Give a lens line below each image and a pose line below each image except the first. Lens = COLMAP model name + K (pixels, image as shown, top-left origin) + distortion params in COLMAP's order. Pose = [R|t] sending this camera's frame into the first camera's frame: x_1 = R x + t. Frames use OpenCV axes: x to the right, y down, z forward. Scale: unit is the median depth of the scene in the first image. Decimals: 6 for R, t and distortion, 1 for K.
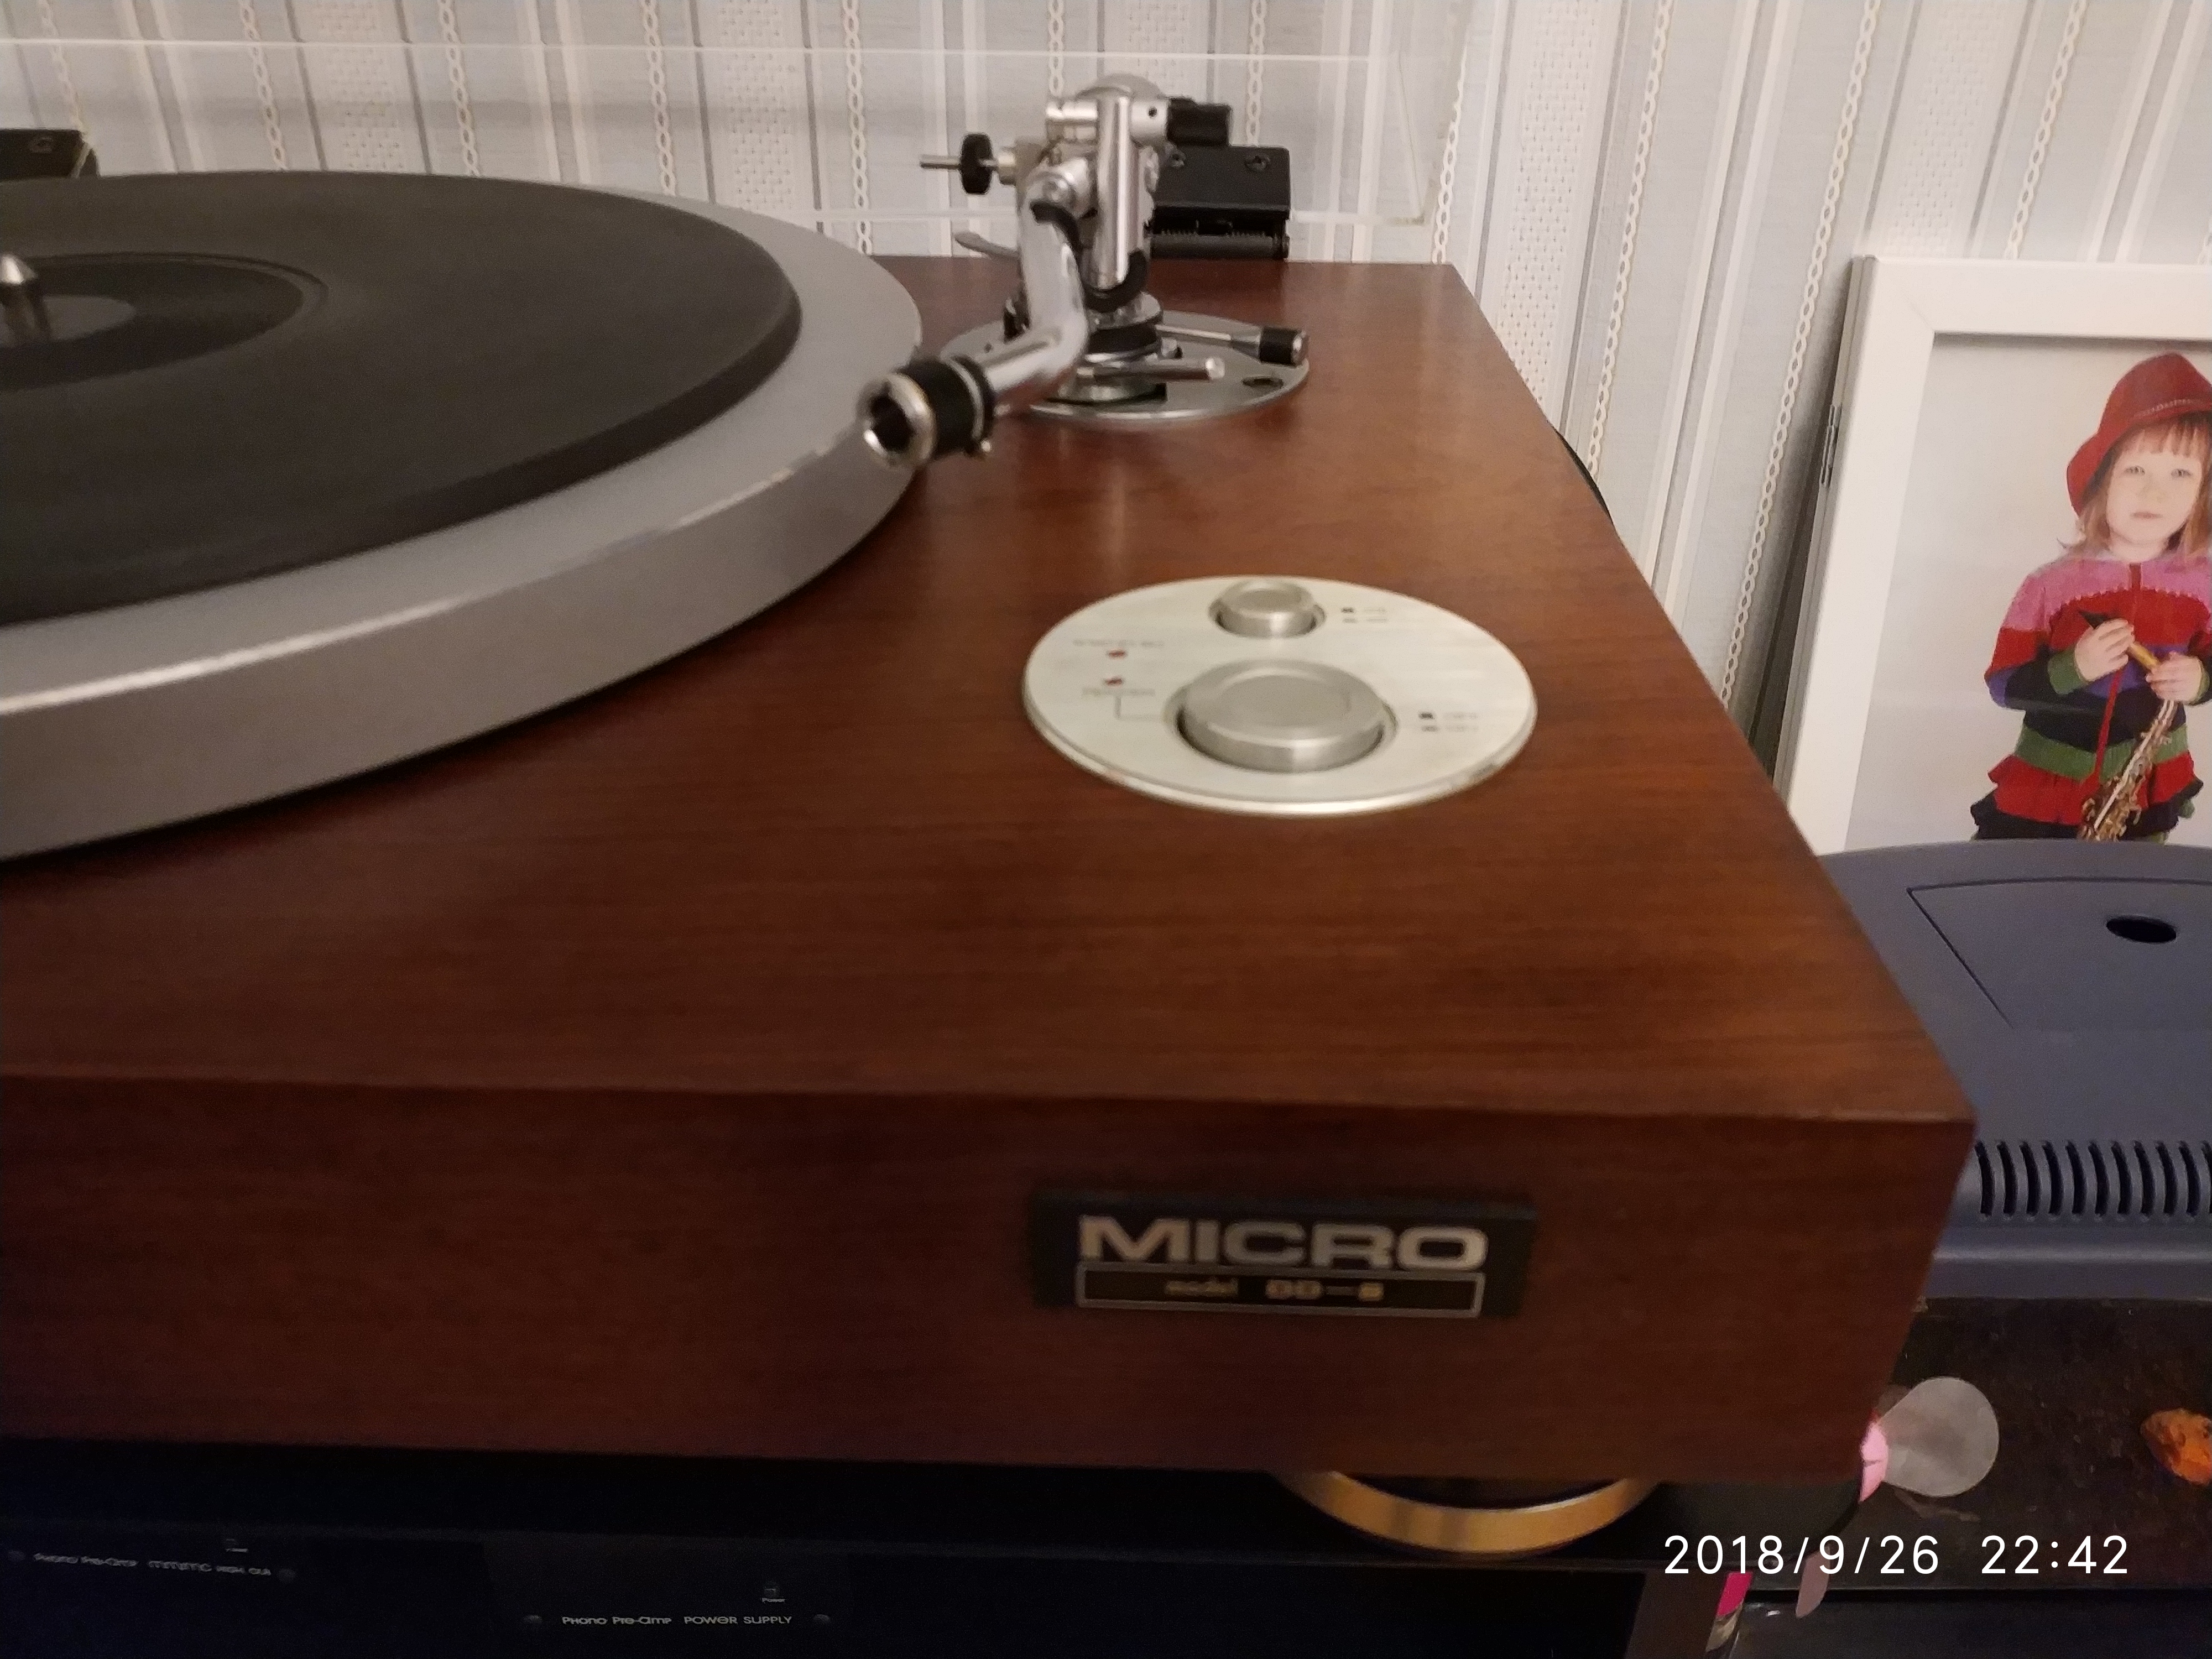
lens RADIAL K [[1799.4, 0, 1105.8], [0, 1799.4, 850.3], [0, 0, 1]] dist [-0.047360, 0.014969]
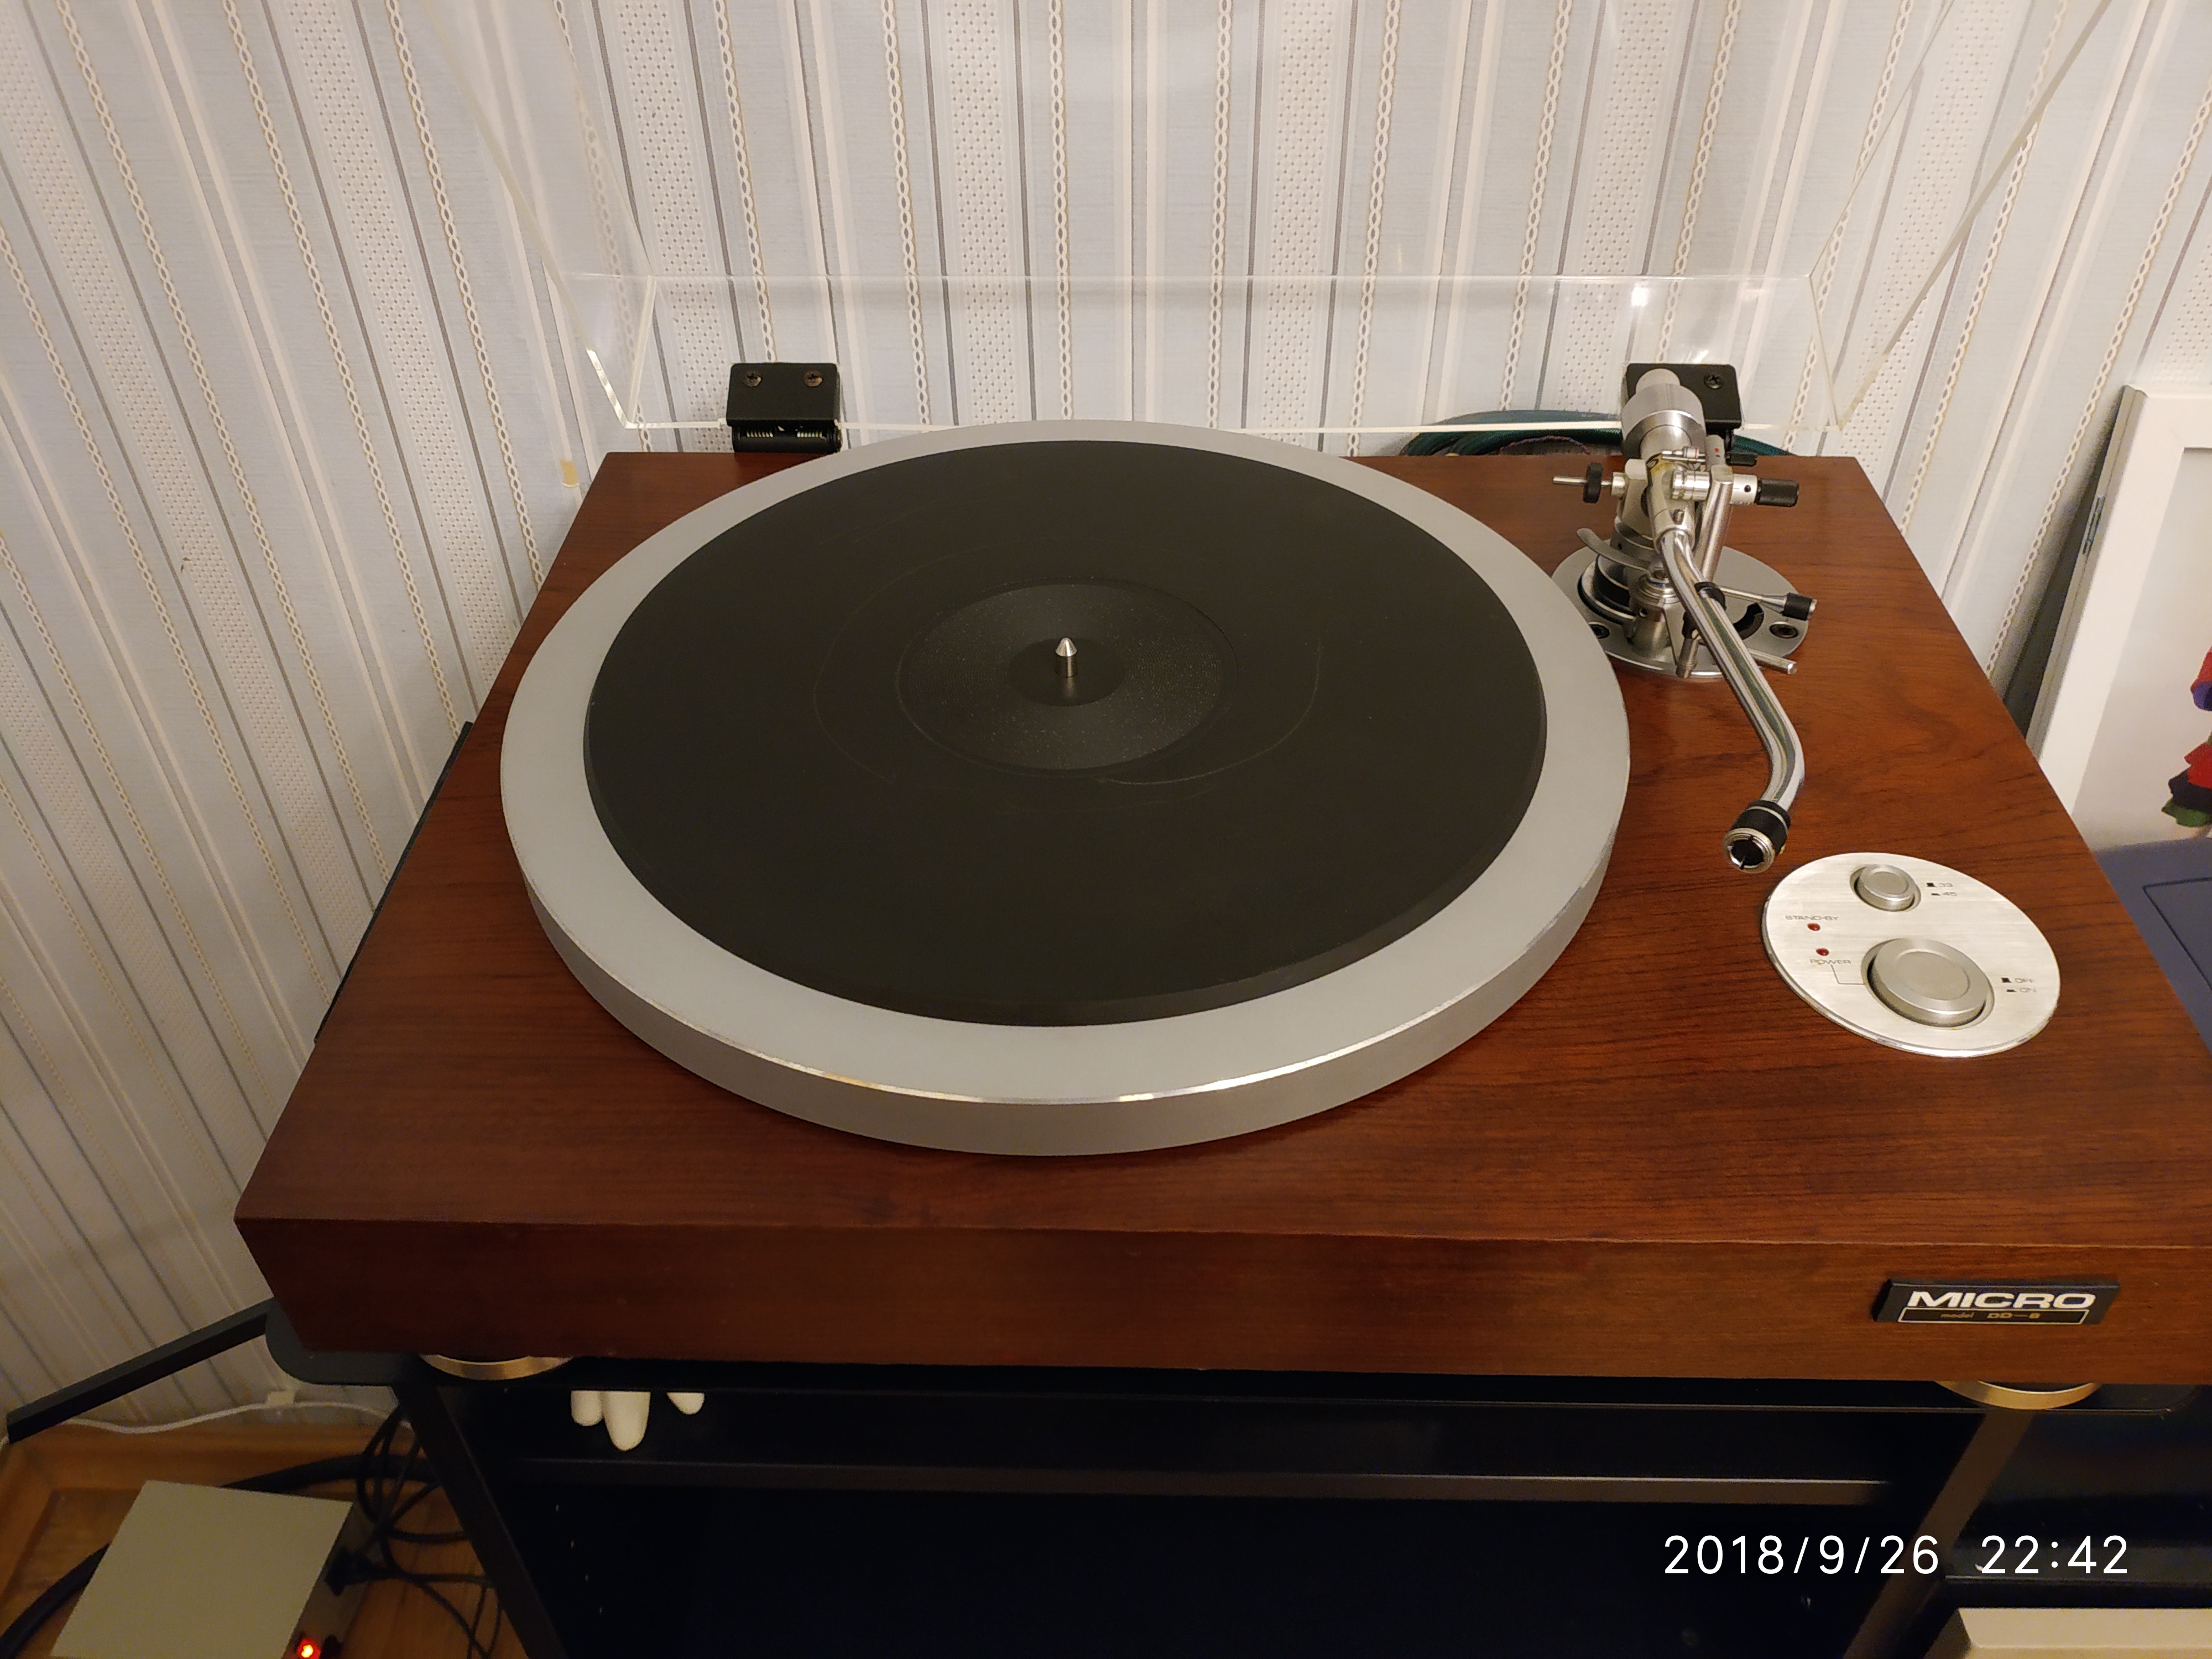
lens RADIAL K [[1799.4, 0, 1091.7], [0, 1799.4, 838.9], [0, 0, 1]] dist [-0.047360, 0.014969]
pose [[0.999657, -0.014334, -0.021922, -0.439775], [0.017764, 0.986091, 0.165253, -0.328173], [0.019248, -0.165586, 0.986008, -0.491827]]
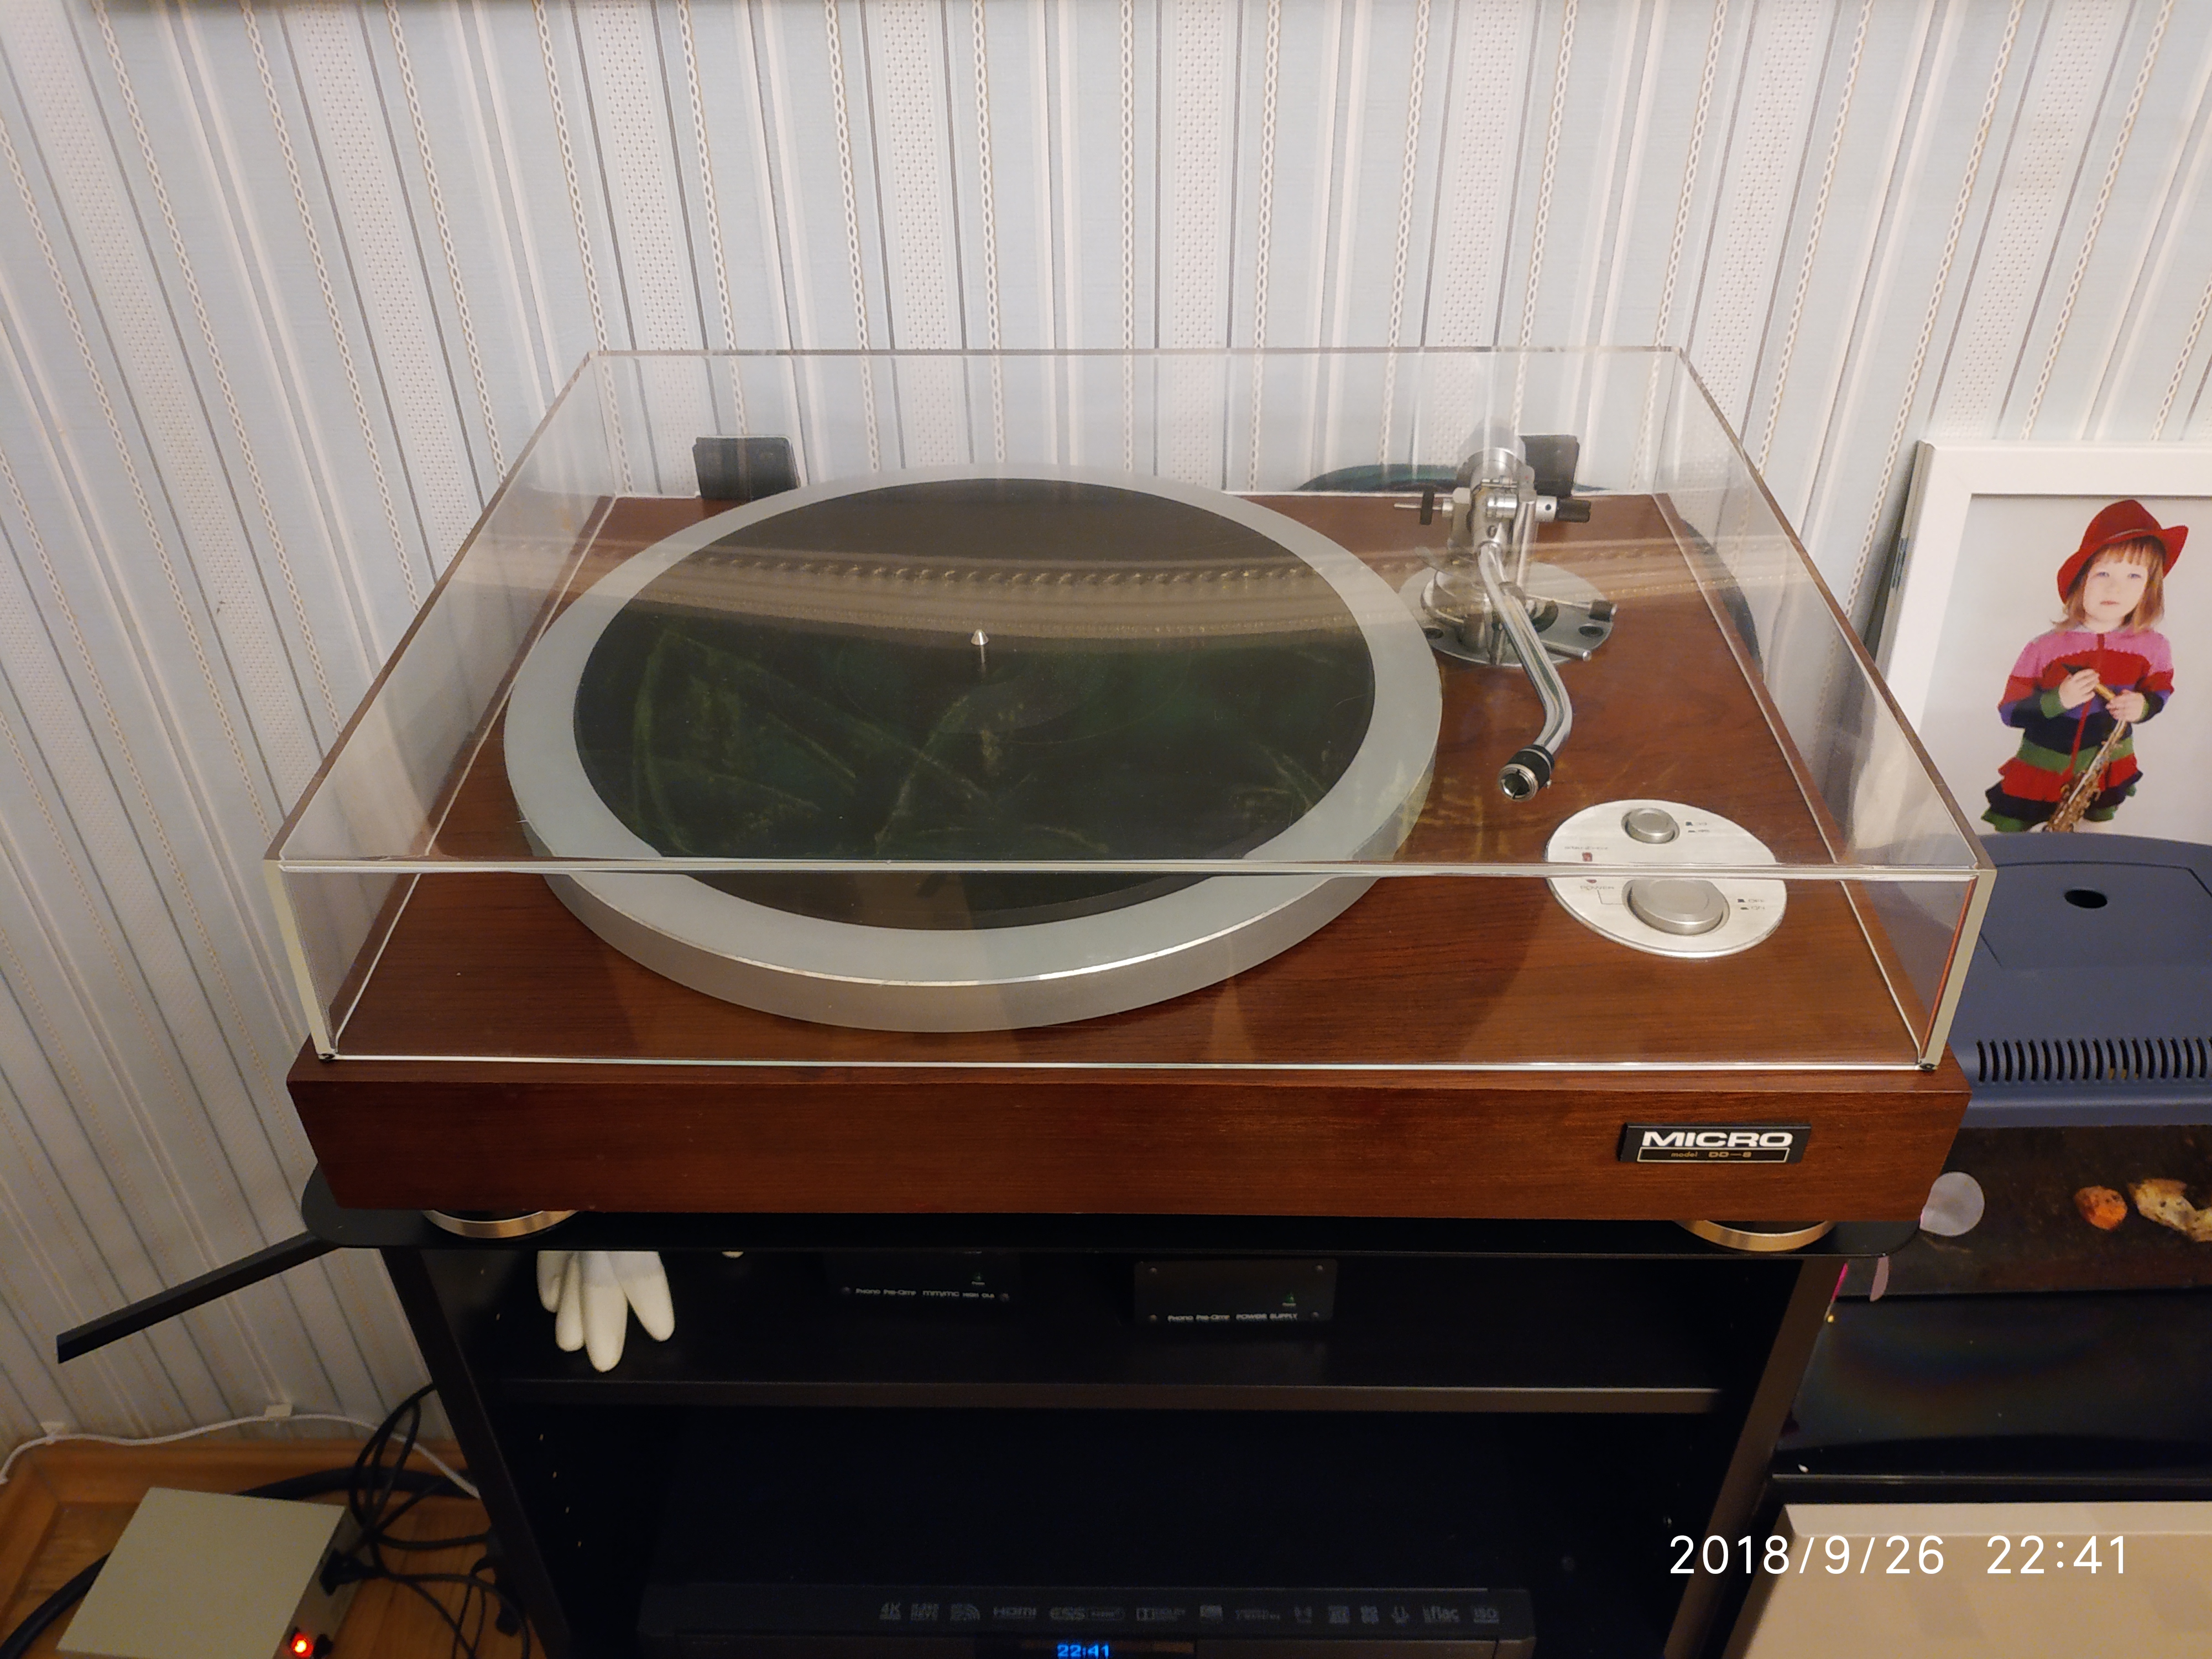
lens RADIAL K [[1799.4, 0, 1097.1], [0, 1799.4, 834.5], [0, 0, 1]] dist [-0.047360, 0.014969]
pose [[0.999766, -0.016893, -0.013543, -0.364275], [0.018273, 0.993844, 0.109271, -0.252818], [0.011613, -0.109492, 0.993920, -0.755856]]
